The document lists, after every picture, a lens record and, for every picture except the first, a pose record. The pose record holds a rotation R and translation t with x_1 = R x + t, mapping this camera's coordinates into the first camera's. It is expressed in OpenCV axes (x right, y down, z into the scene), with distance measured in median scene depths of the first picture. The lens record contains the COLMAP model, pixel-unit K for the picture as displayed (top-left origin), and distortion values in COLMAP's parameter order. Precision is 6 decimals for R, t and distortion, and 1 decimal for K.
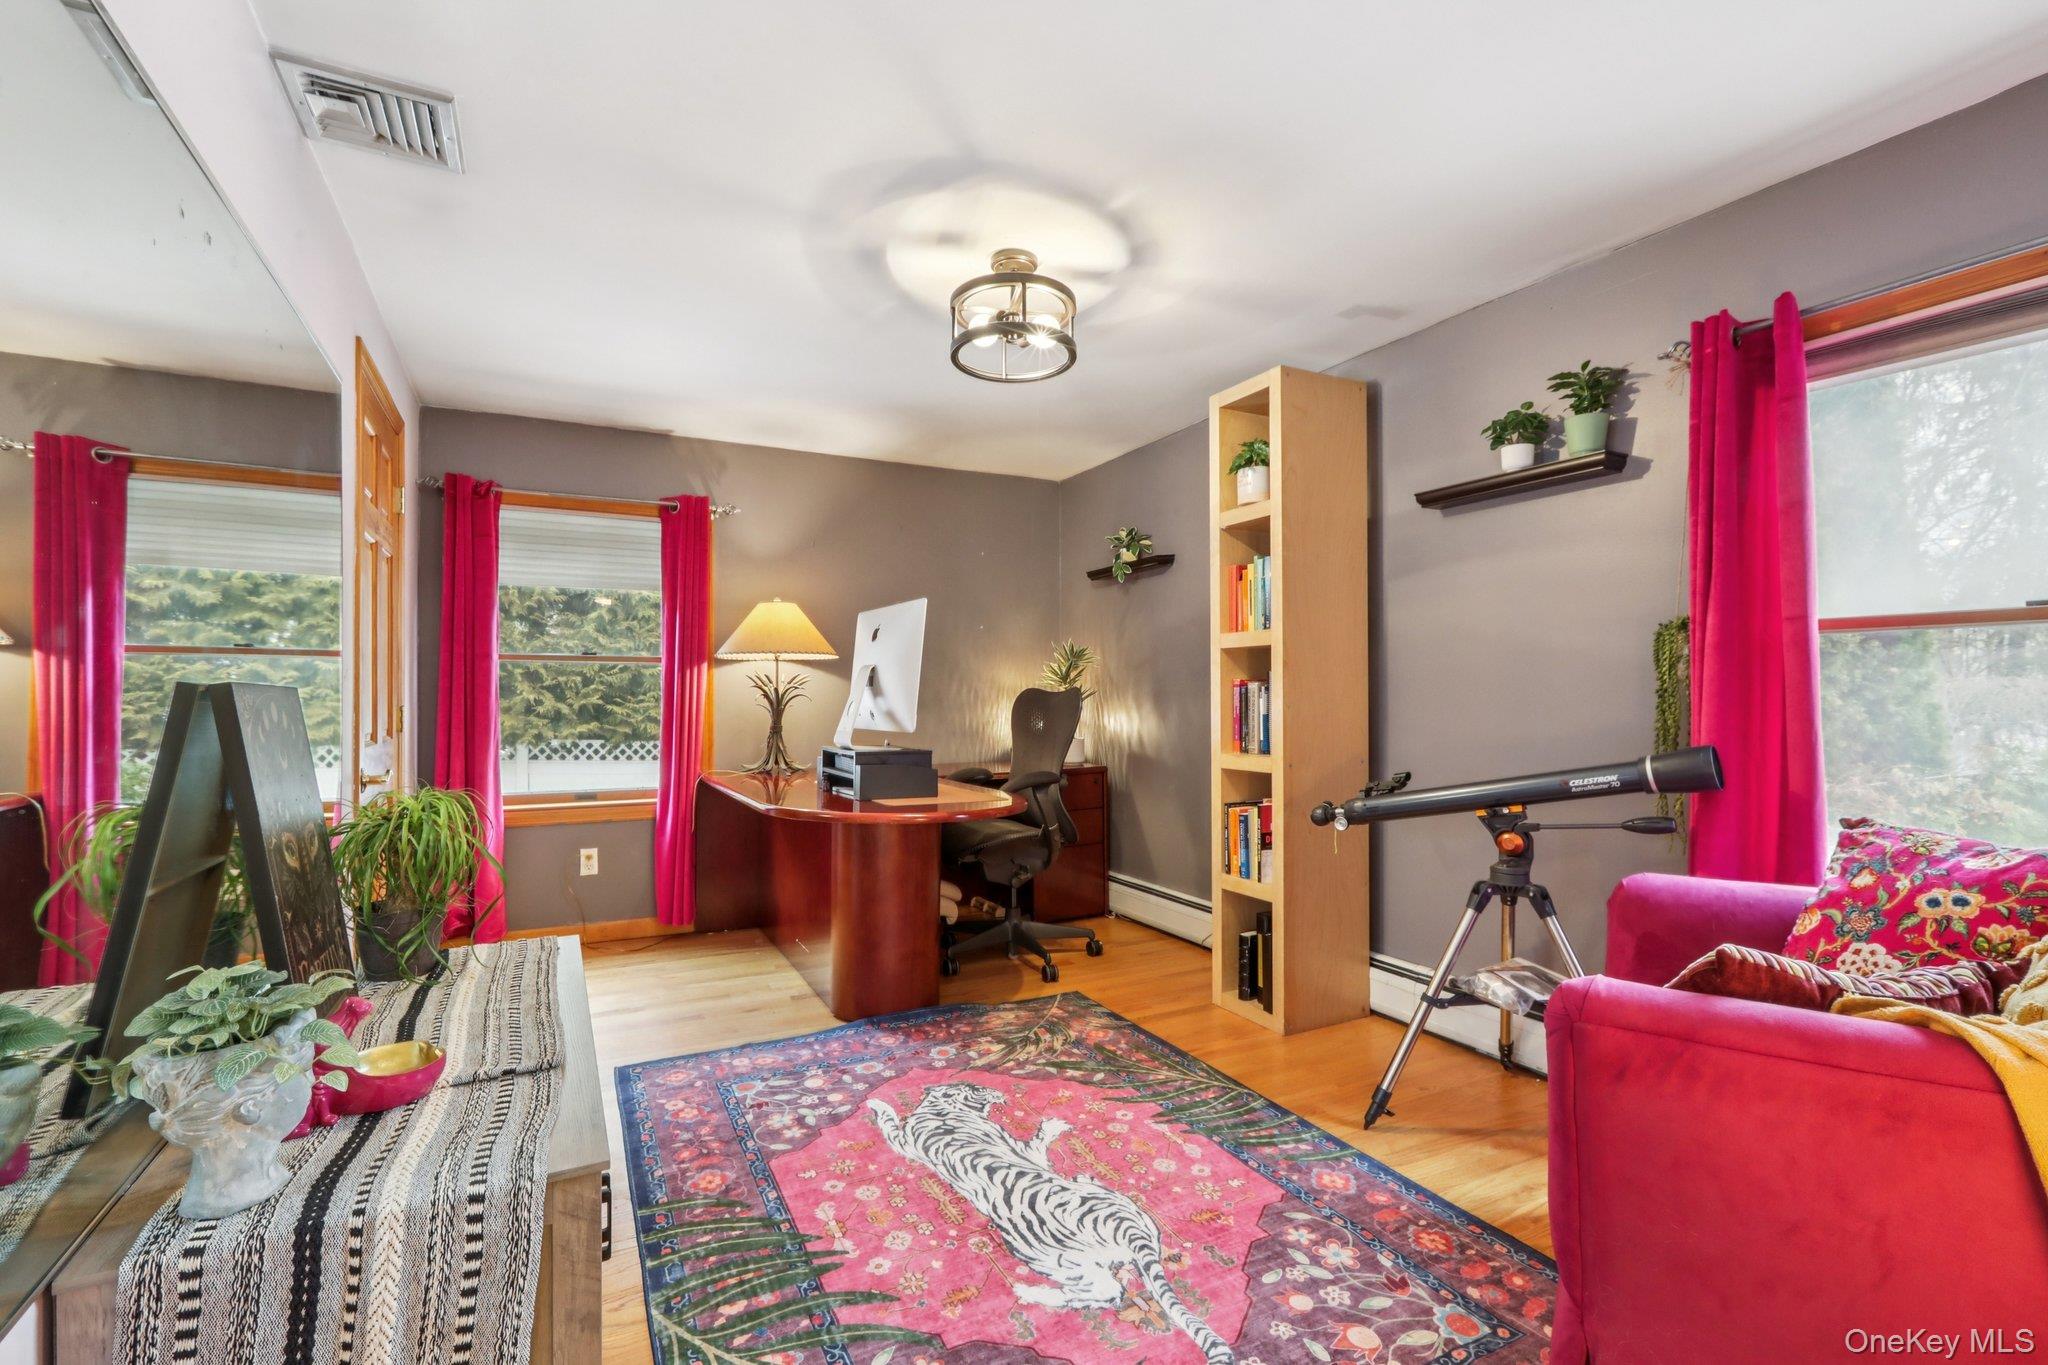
lens RADIAL K [[905.5, 0, 1024.0], [0, 905.5, 682.5], [0, 0, 1]] dist [0.001238, 0.000321]
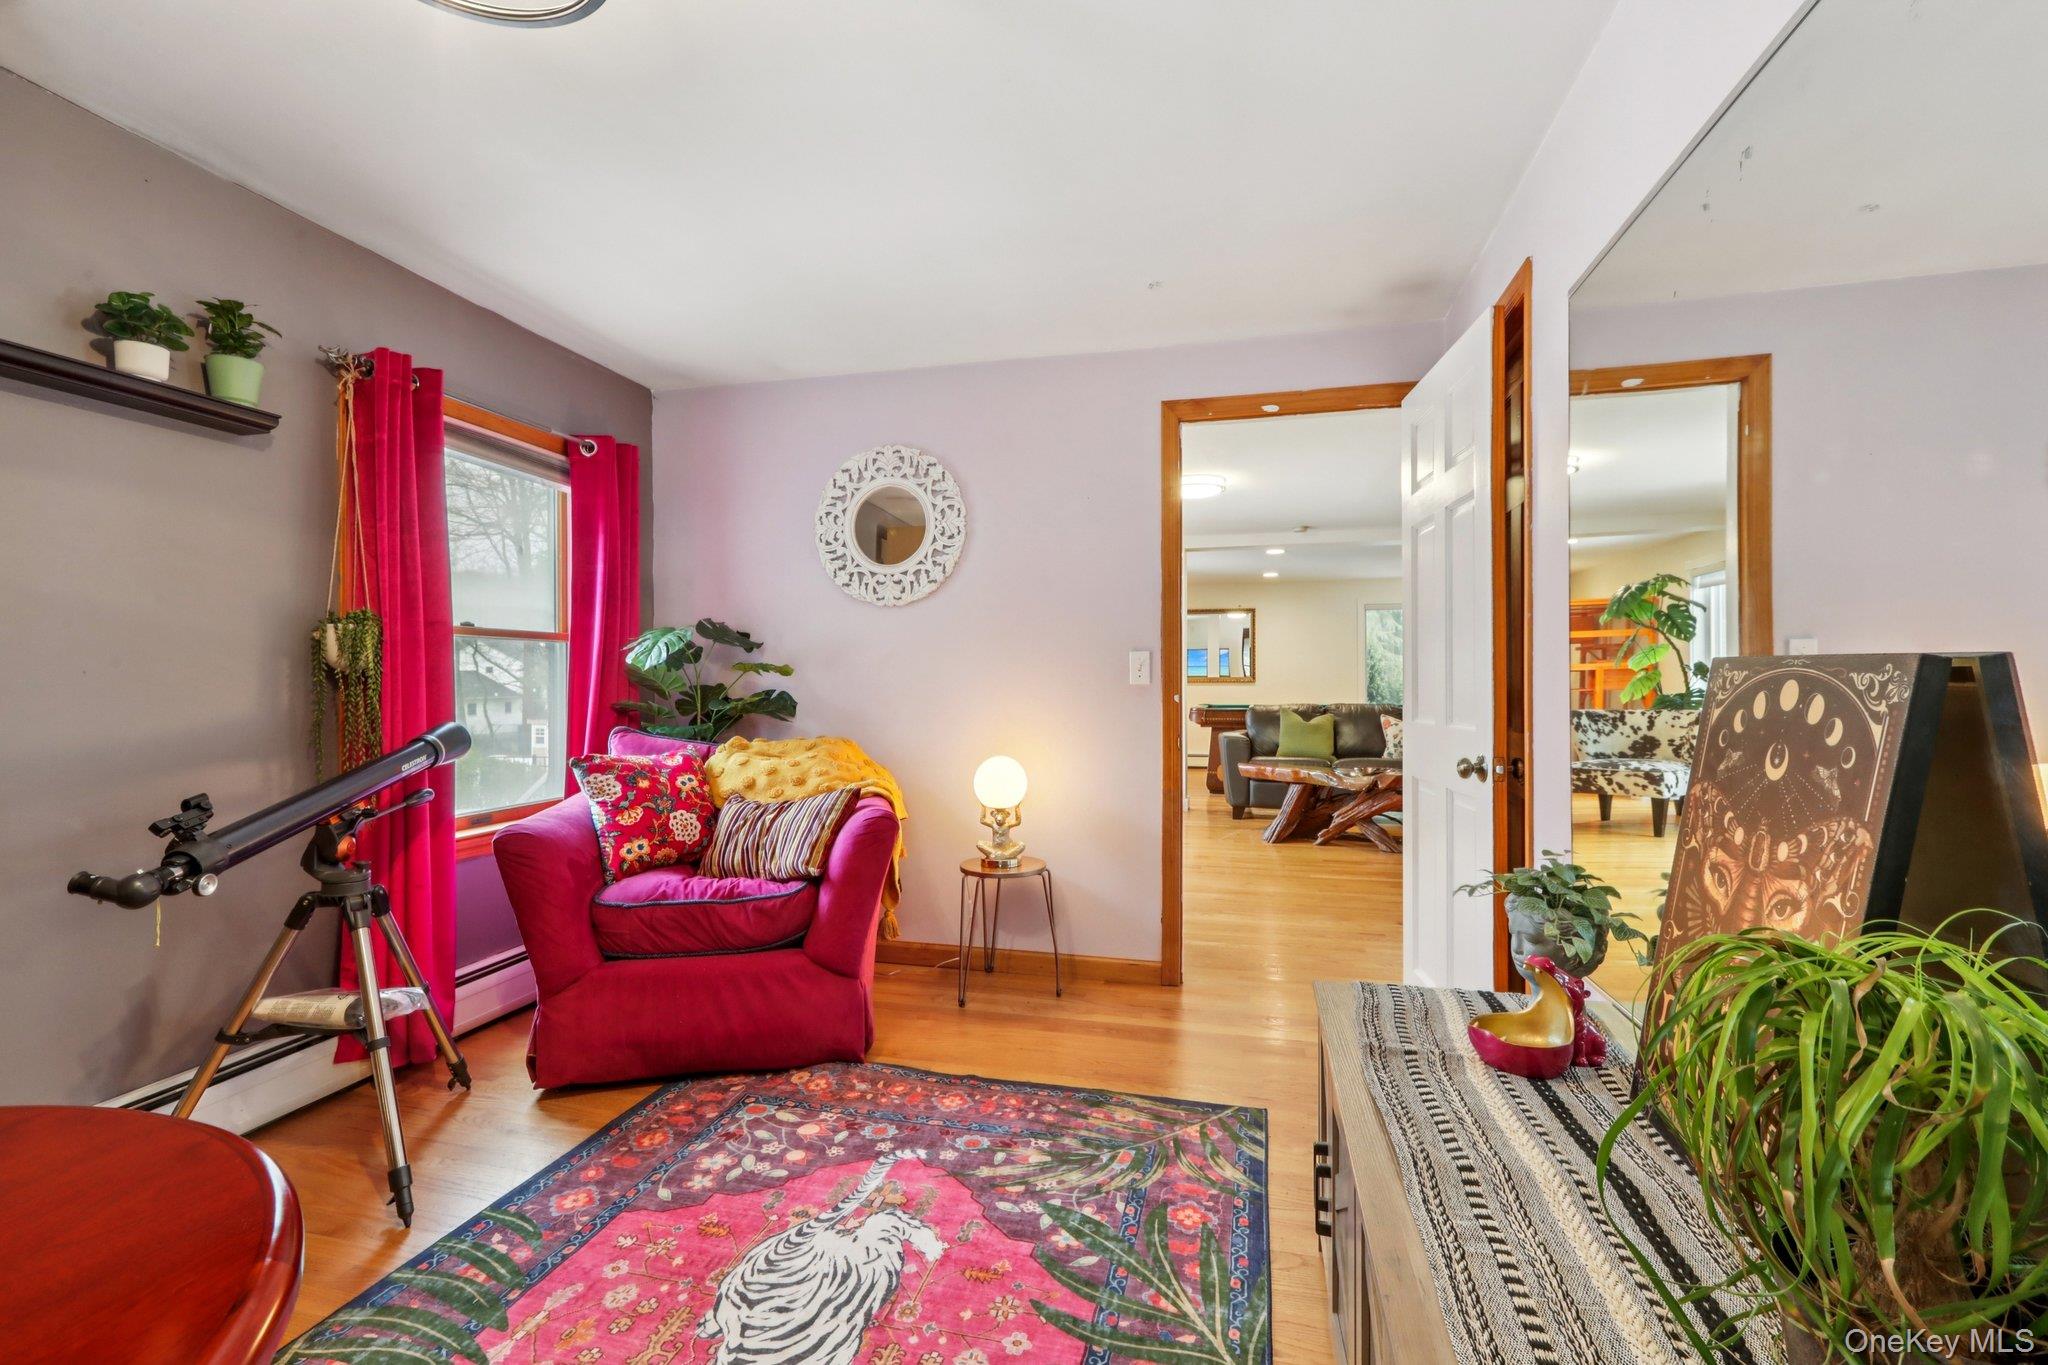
lens RADIAL K [[905.5, 0, 1024.0], [0, 905.5, 682.5], [0, 0, 1]] dist [0.001238, 0.000321]
pose [[-0.748484, 0.003039, 0.663146, -0.731041], [-0.005086, 0.999934, -0.010323, 0.028424], [-0.663134, -0.011099, -0.748419, 1.634736]]
